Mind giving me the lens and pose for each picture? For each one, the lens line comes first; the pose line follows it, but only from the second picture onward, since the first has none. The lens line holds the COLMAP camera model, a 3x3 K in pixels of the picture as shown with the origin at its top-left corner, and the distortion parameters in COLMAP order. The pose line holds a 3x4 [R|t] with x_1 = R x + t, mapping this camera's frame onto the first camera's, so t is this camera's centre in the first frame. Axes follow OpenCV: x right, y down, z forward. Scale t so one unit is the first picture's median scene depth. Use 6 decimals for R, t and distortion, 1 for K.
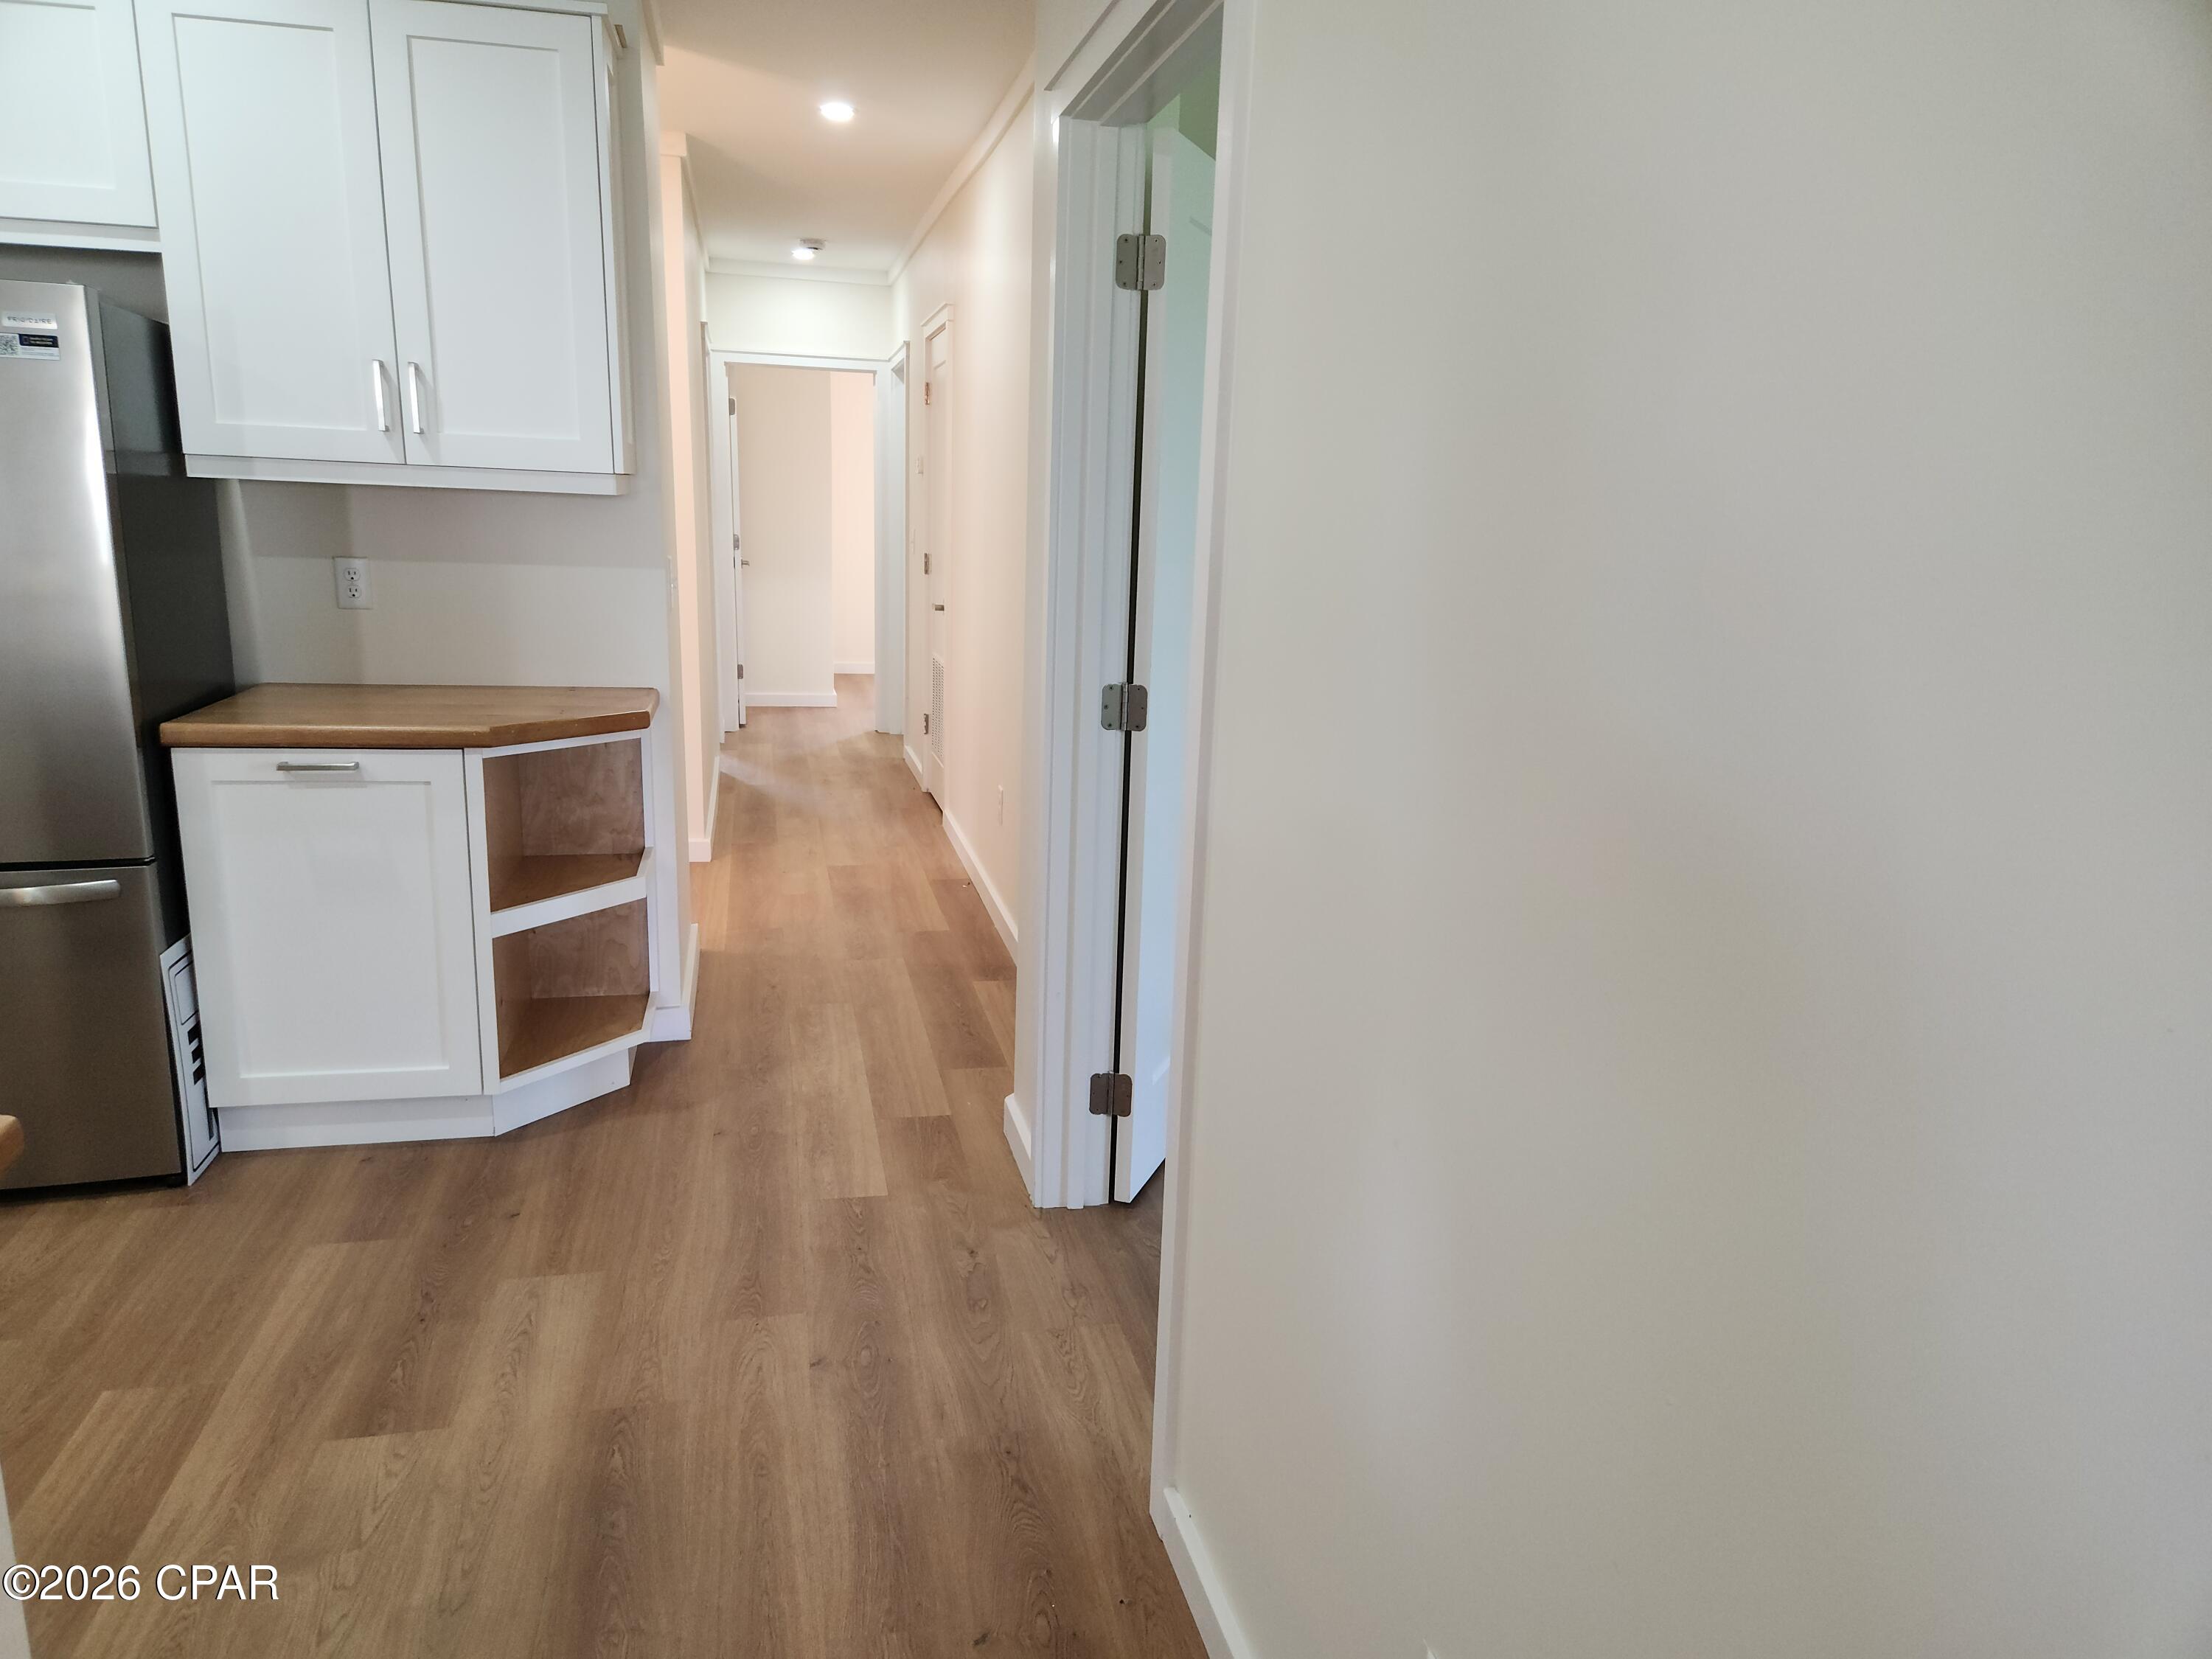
lens RADIAL K [[1493.9, 0, 1092.6], [0, 1493.9, 874.9], [0, 0, 1]] dist [0.085140, -0.073458]
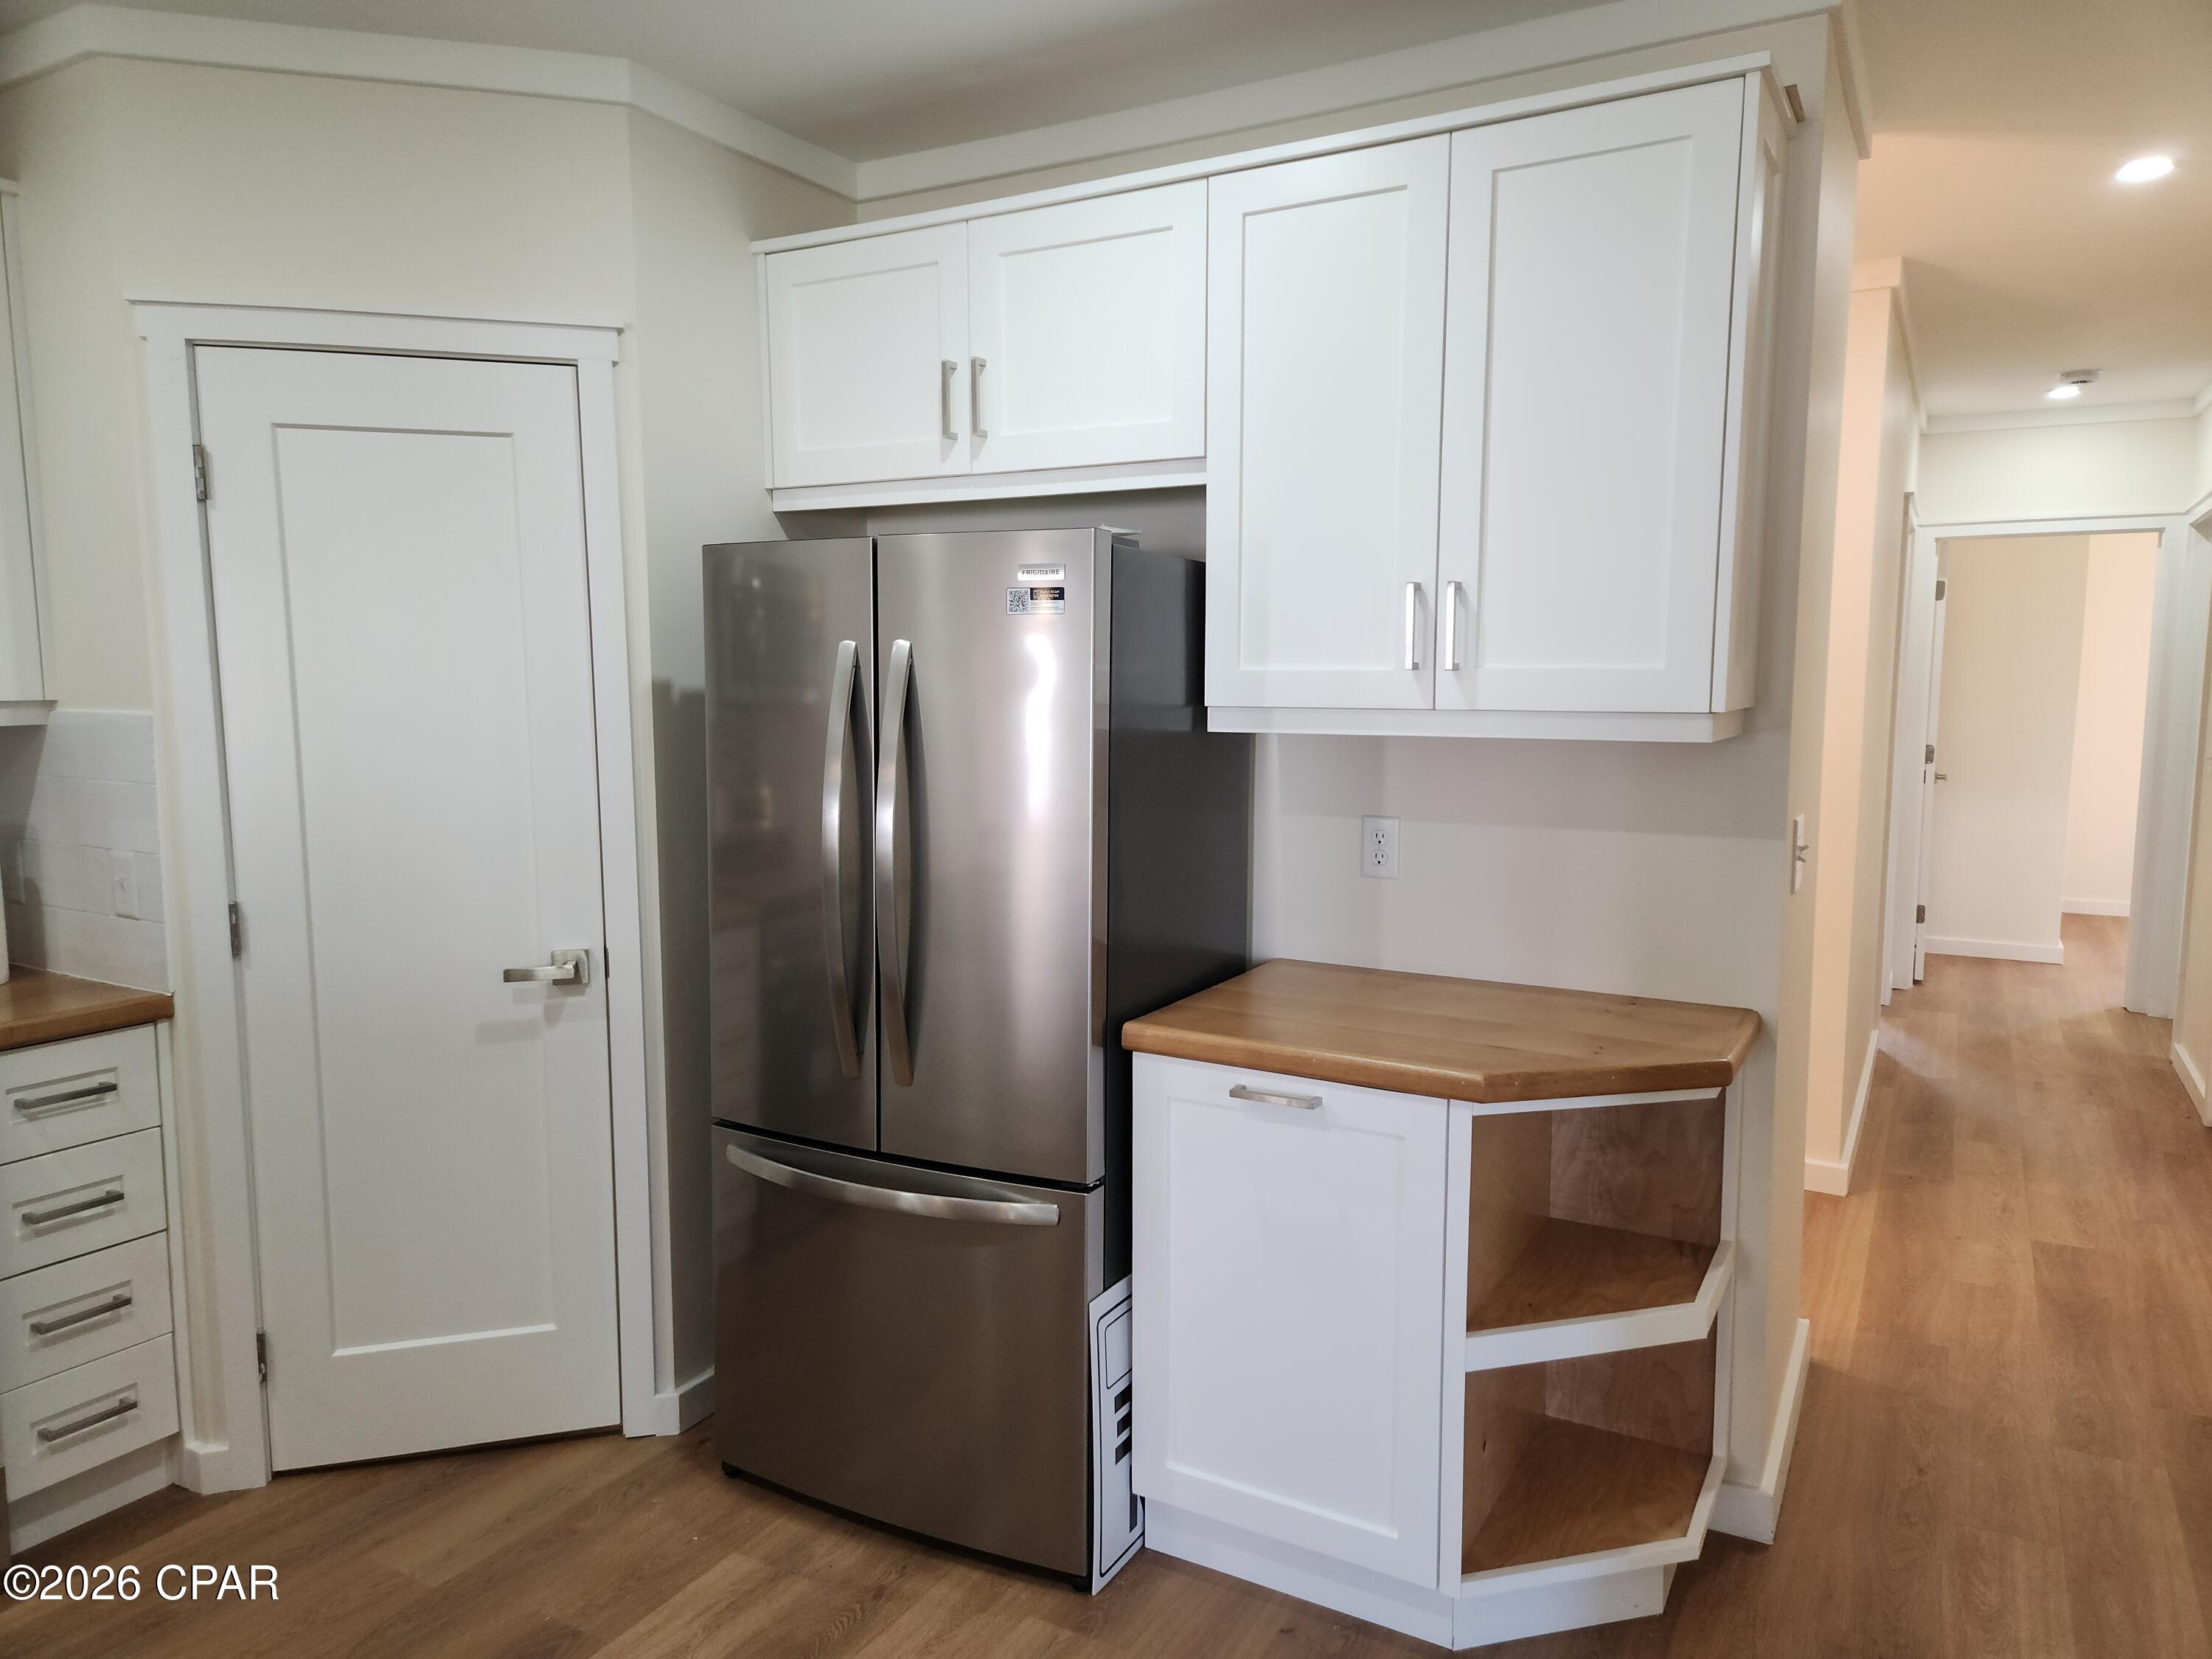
lens RADIAL K [[1473.9, 0, 1124.6], [0, 1473.9, 832.1], [0, 0, 1]] dist [0.087030, -0.078156]
pose [[0.748298, 0.038771, -0.662229, -0.055342], [-0.135547, 0.986165, -0.095428, -0.091259], [0.649367, 0.161172, 0.743200, 0.275548]]
